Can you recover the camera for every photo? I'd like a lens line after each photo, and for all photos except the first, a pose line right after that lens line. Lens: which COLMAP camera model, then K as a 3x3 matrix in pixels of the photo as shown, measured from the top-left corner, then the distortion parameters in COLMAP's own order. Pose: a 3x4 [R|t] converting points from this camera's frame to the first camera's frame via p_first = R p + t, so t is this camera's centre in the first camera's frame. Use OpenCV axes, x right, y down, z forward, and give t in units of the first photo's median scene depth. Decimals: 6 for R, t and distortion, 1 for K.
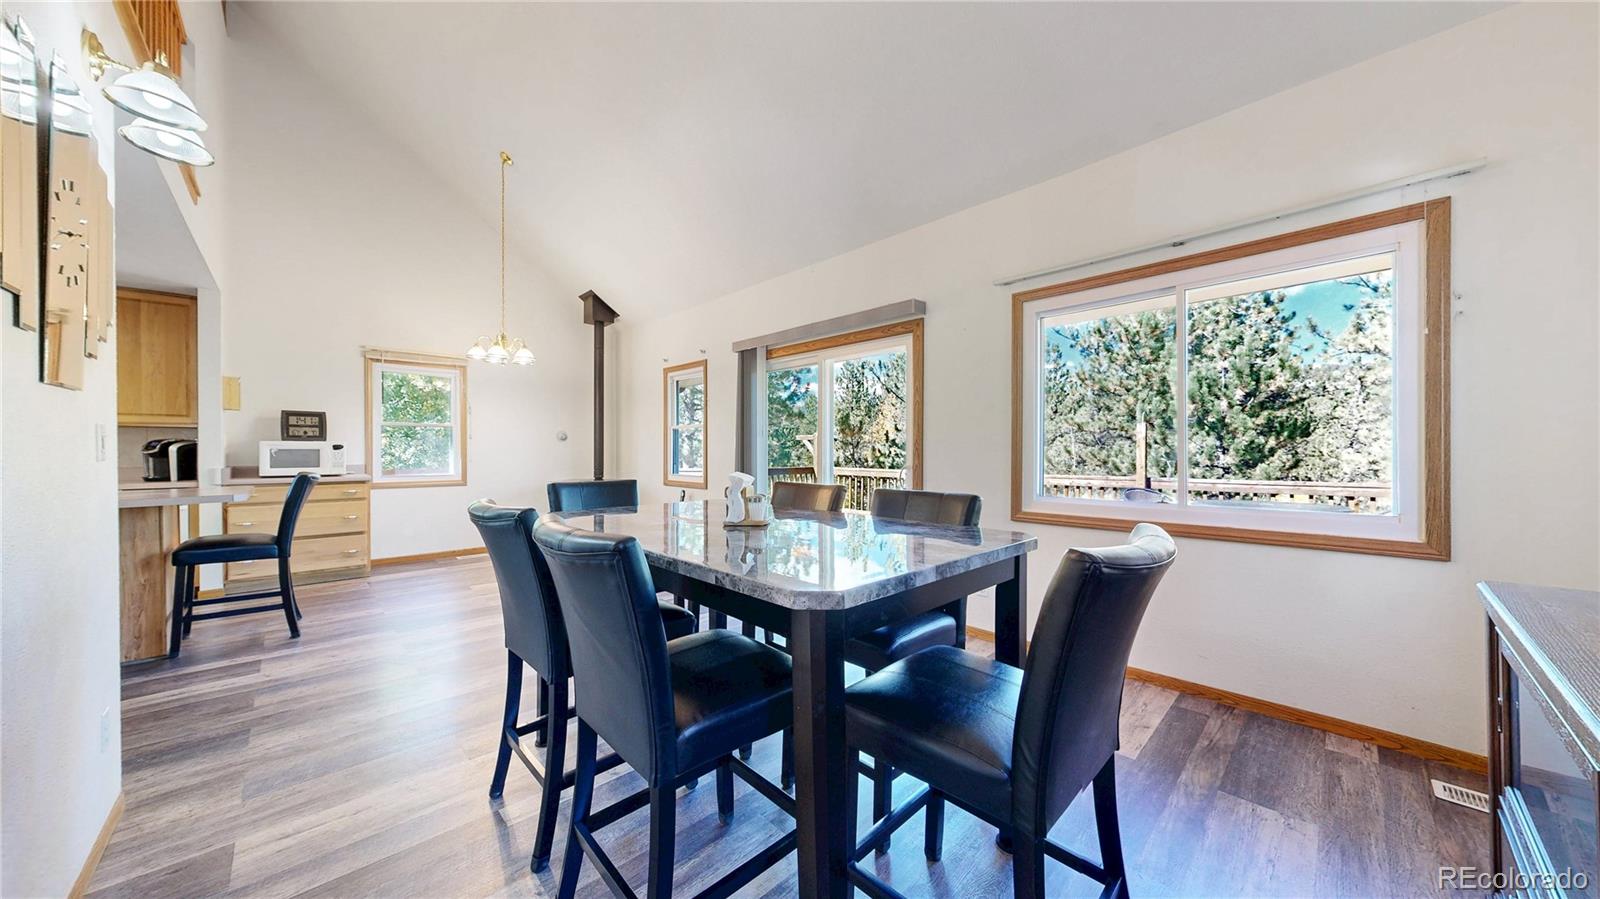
lens RADIAL K [[532.9, 0, 800.0], [0, 532.9, 449.5], [0, 0, 1]] dist [-0.001075, 0.000011]
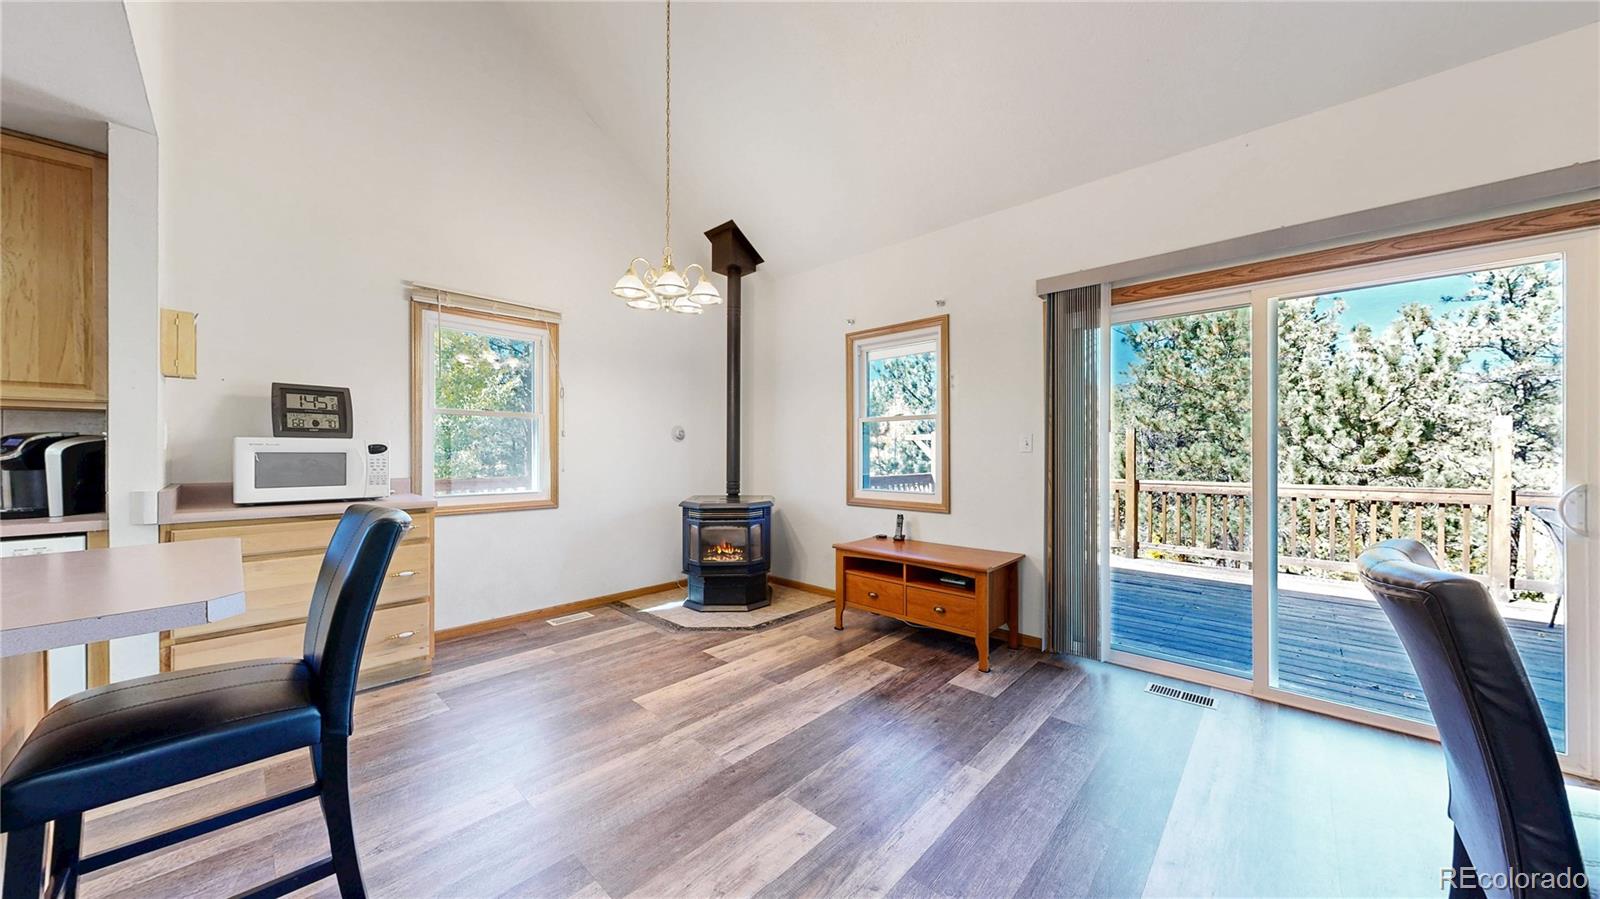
lens RADIAL K [[532.9, 0, 800.0], [0, 532.9, 449.5], [0, 0, 1]] dist [-0.001075, 0.000011]
pose [[0.998427, -0.000383, 0.056068, -0.454528], [0.000708, 0.999983, -0.005774, -0.000190], [-0.056065, 0.005805, 0.998410, 0.413888]]
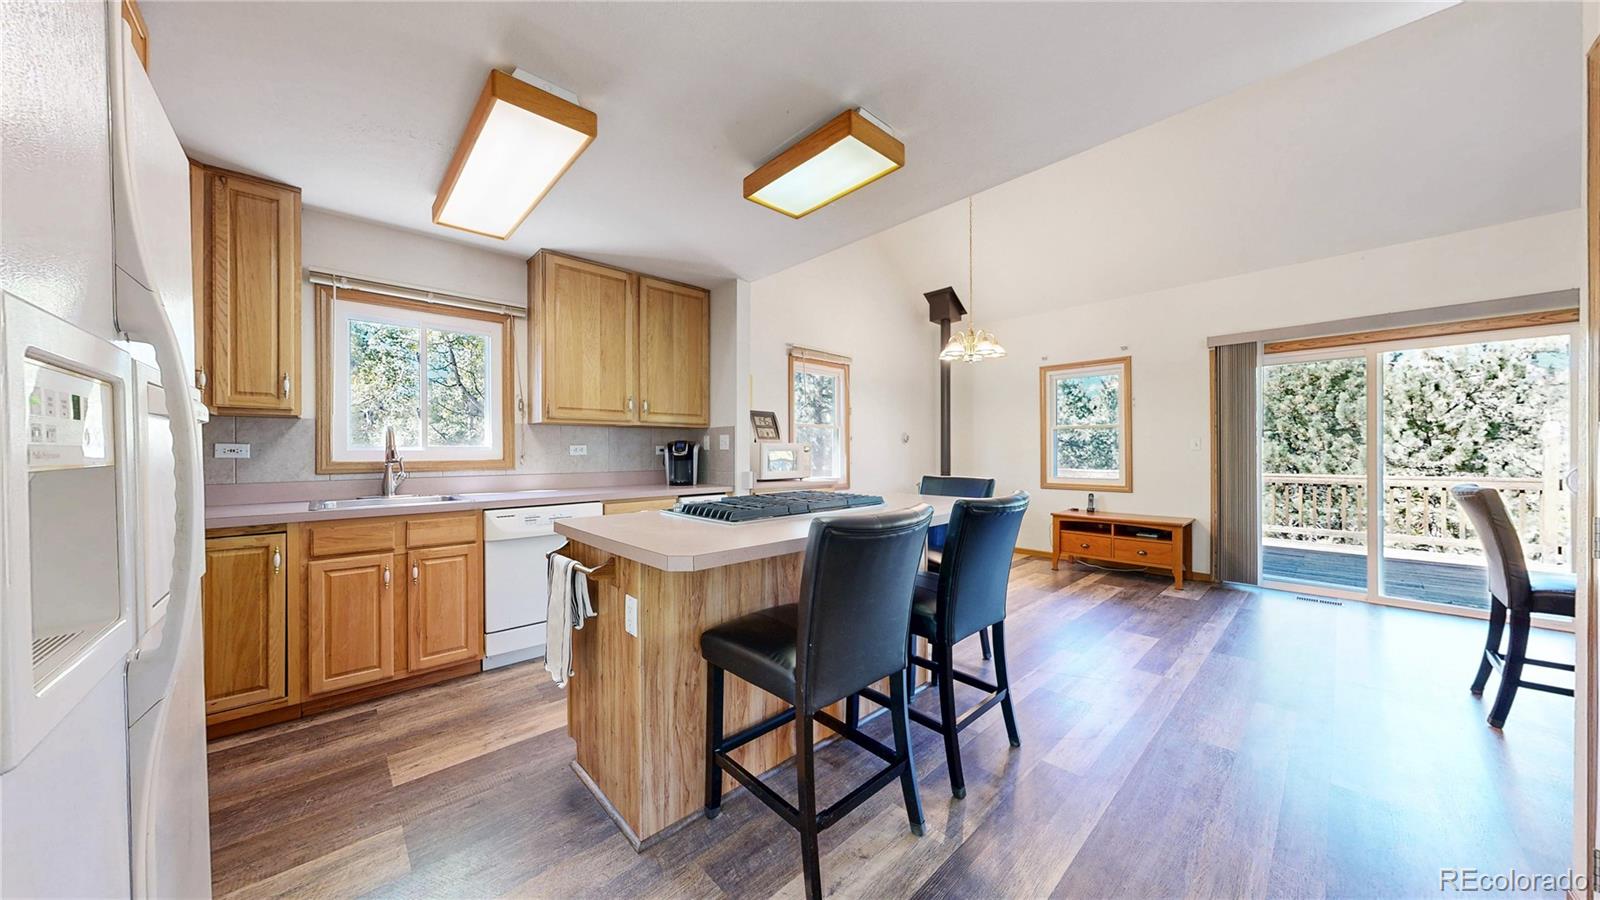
lens RADIAL K [[515.2, 0, 800.0], [0, 515.2, 450.0], [0, 0, 1]] dist [-0.000095, -0.000083]
pose [[0.999940, -0.003047, -0.010478, -0.873783], [0.002990, 0.999981, -0.005418, 0.002228], [0.010494, 0.005386, 0.999930, 0.084193]]
